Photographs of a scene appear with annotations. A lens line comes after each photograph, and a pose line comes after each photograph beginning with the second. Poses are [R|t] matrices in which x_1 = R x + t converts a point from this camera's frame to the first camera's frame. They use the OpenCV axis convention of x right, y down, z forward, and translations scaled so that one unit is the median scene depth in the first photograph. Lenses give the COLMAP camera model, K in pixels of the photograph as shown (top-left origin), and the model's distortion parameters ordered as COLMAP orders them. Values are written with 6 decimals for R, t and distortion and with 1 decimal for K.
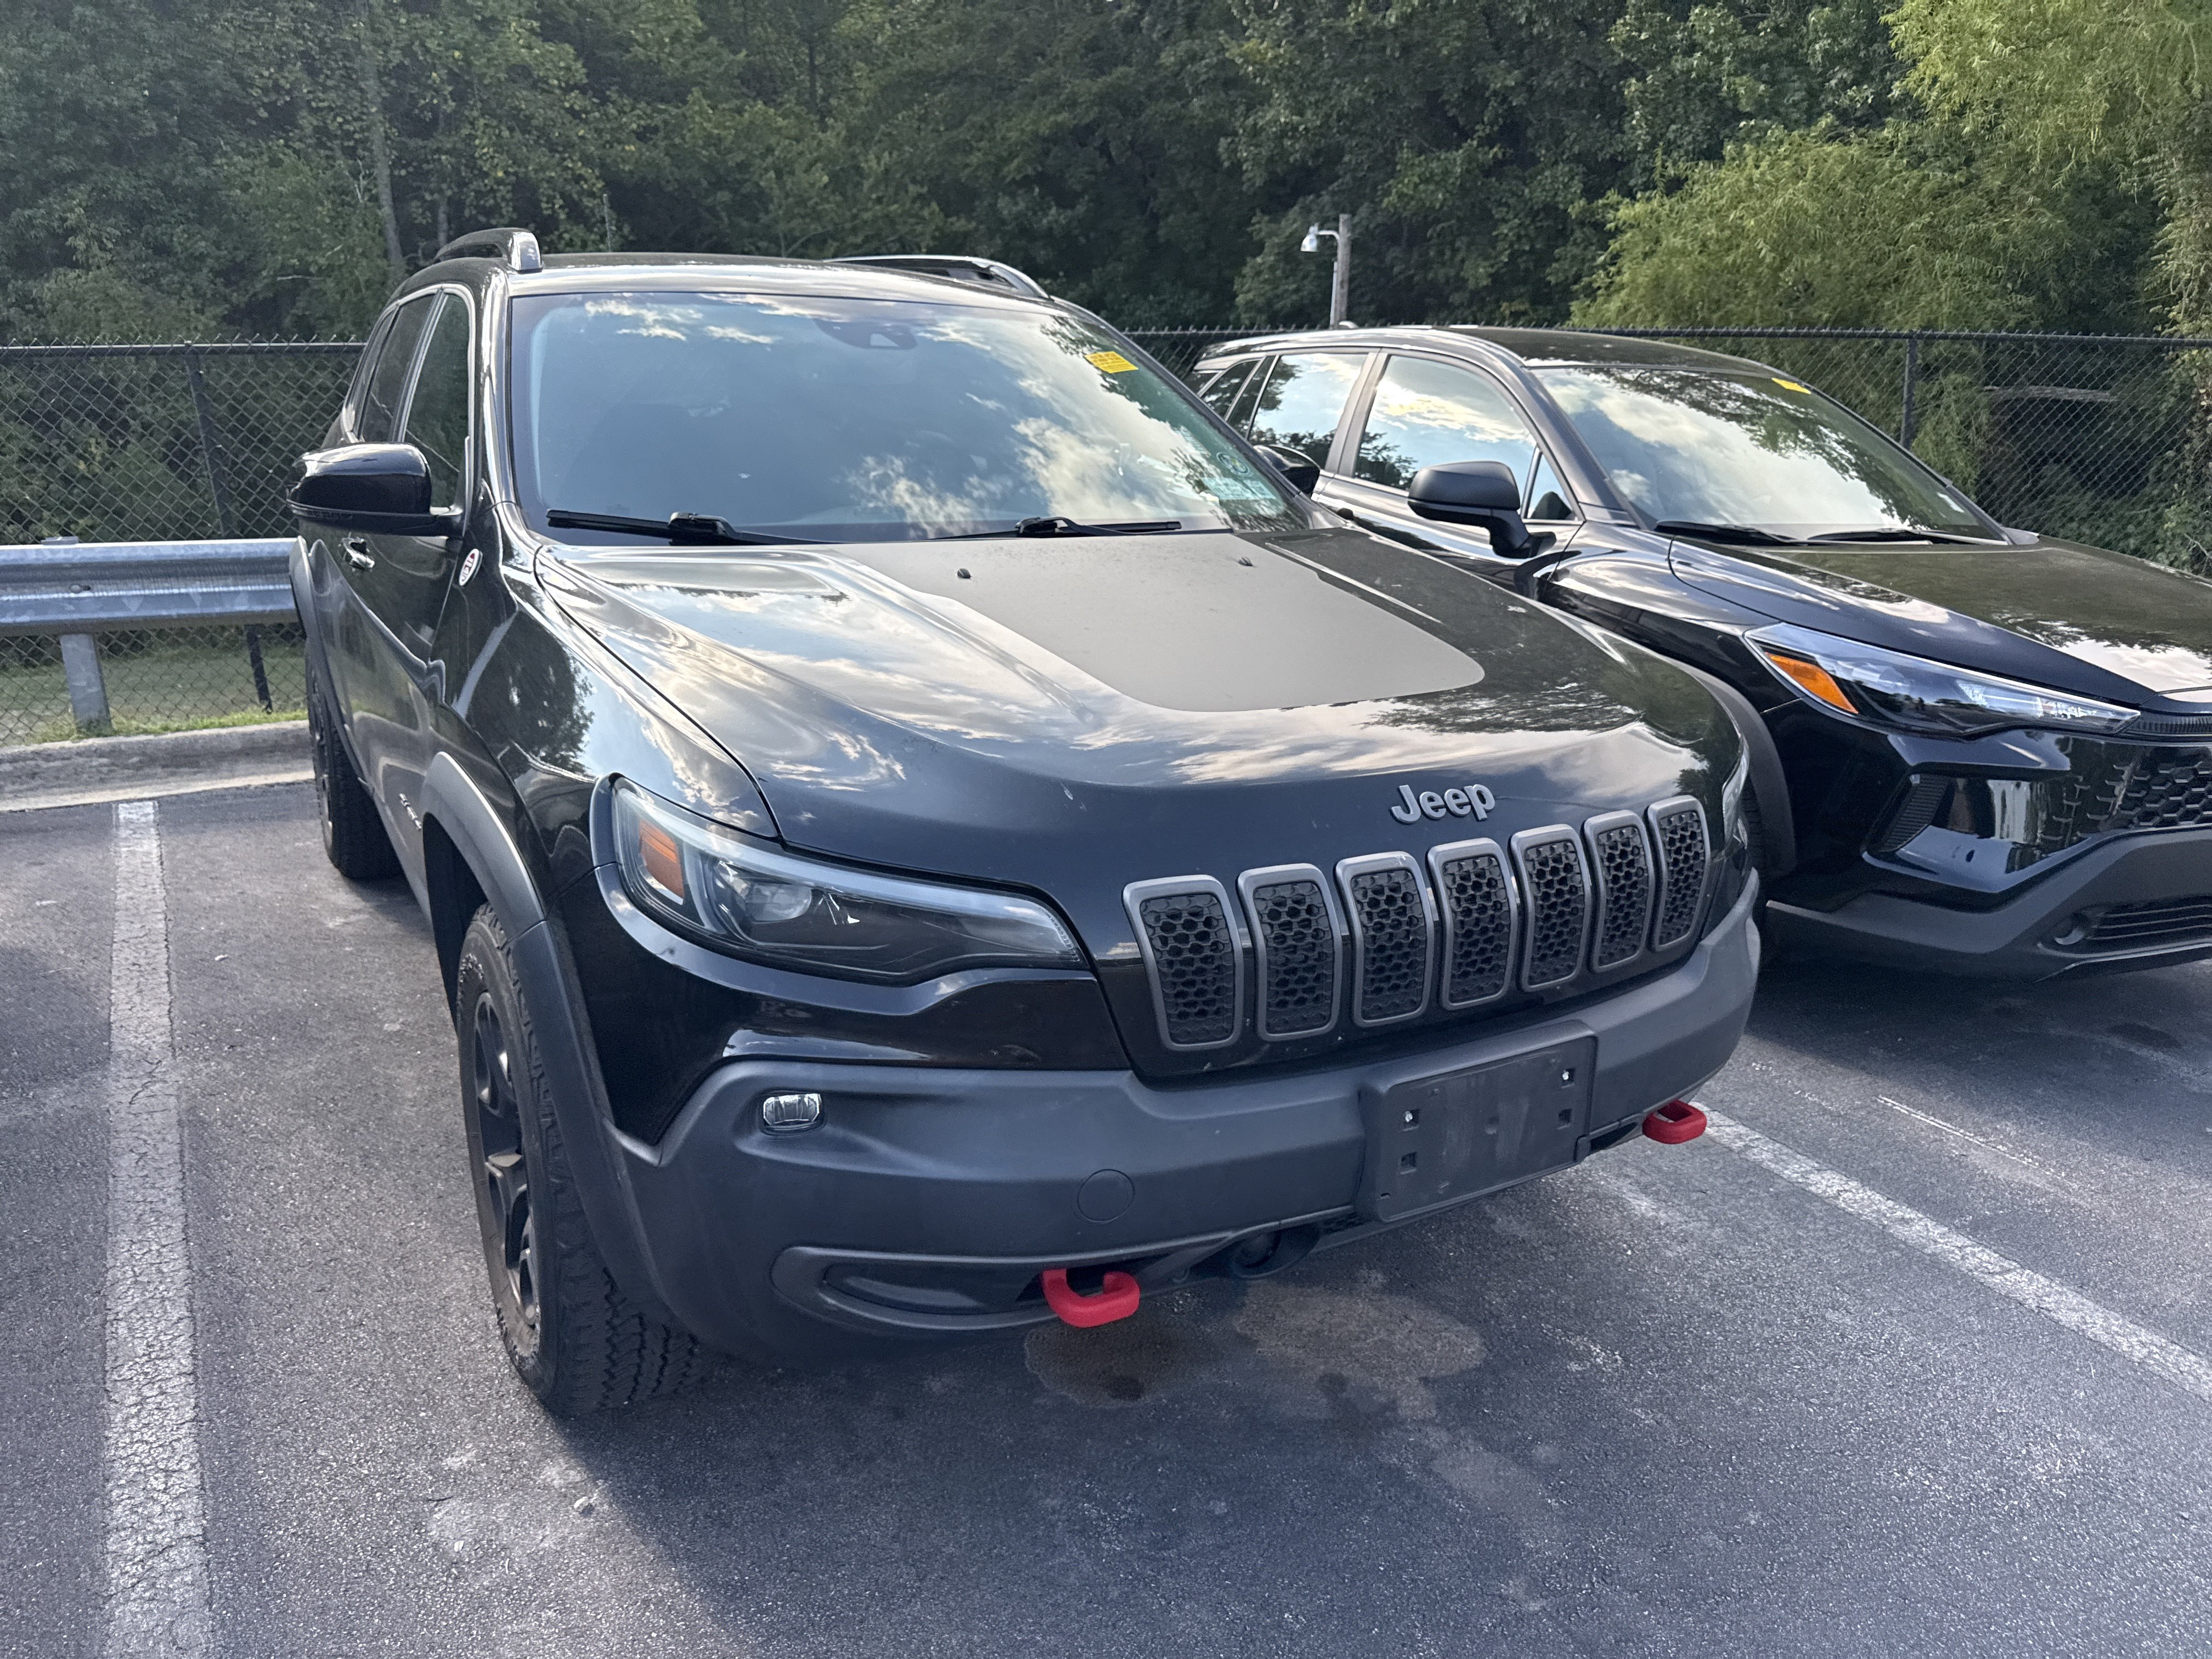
lens RADIAL K [[1895.2, 0, 1106.0], [0, 1895.2, 886.3], [0, 0, 1]] dist [-0.001471, 0.000479]
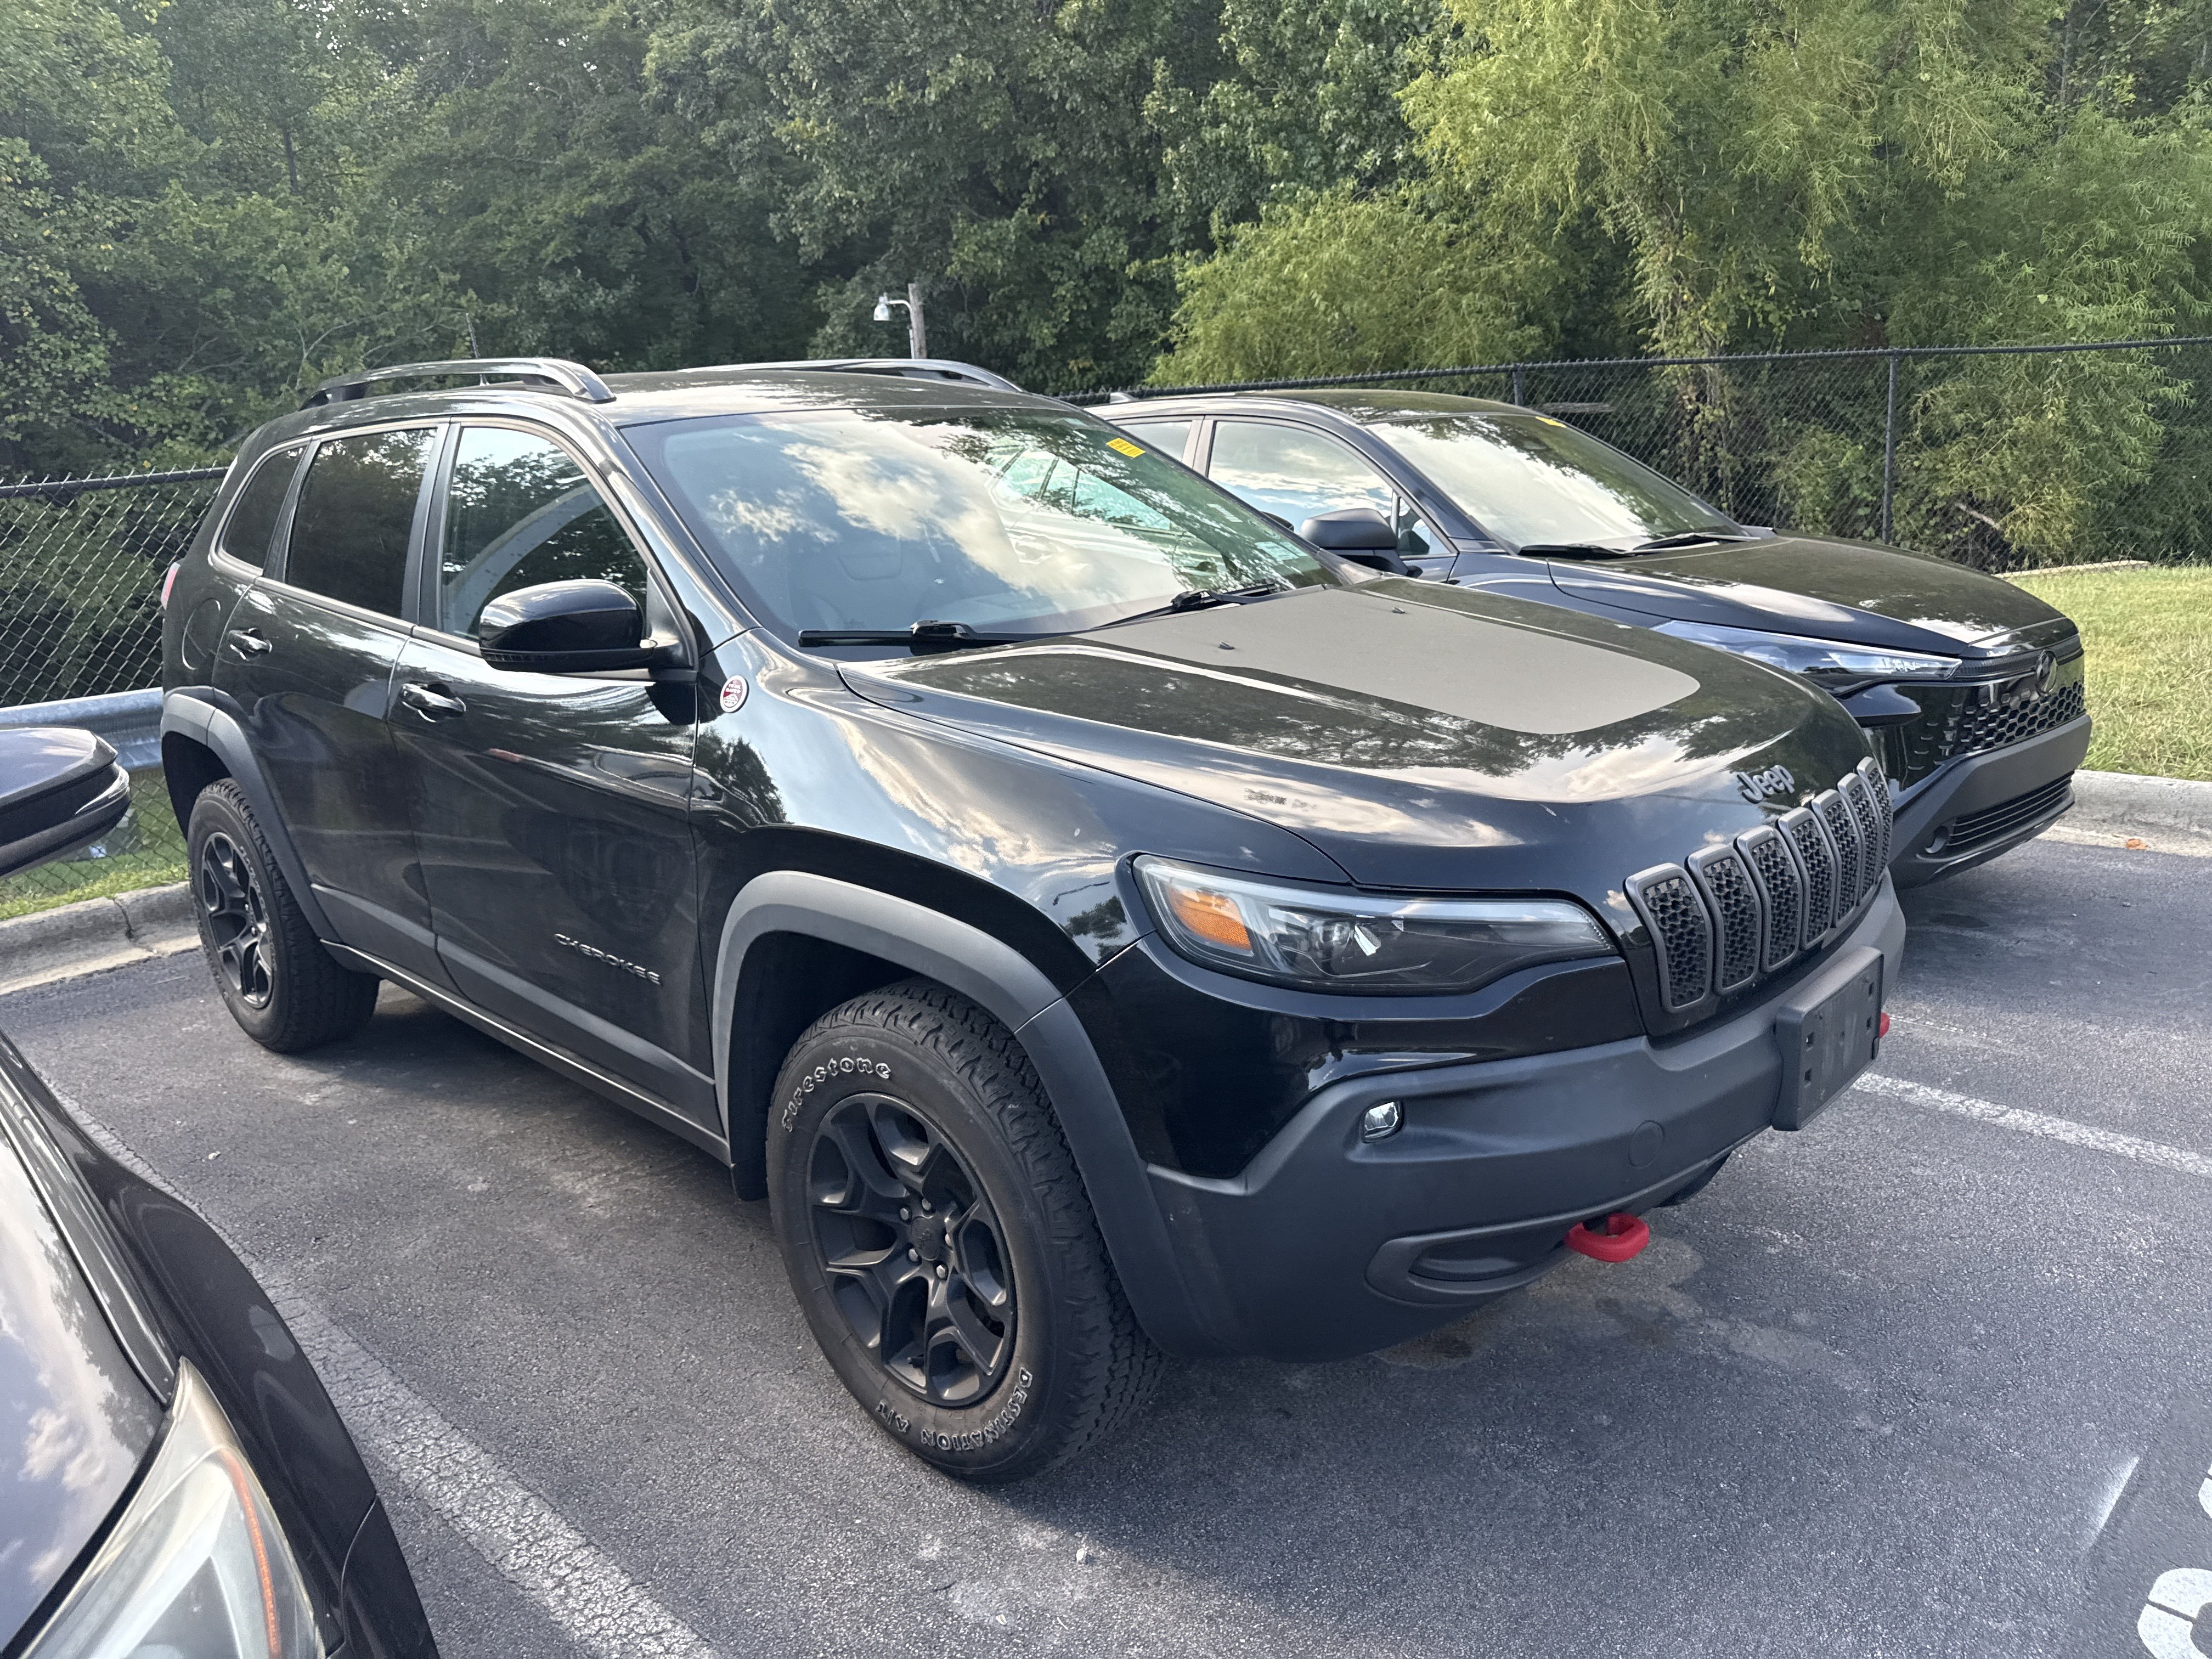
lens RADIAL K [[1935.8, 0, 1127.7], [0, 1935.8, 832.8], [0, 0, 1]] dist [0.028787, -0.058316]
pose [[0.940444, -0.135793, 0.311650, -0.134461], [0.153038, 0.987720, -0.031440, -0.008060], [-0.303554, 0.077262, 0.949677, -0.015430]]
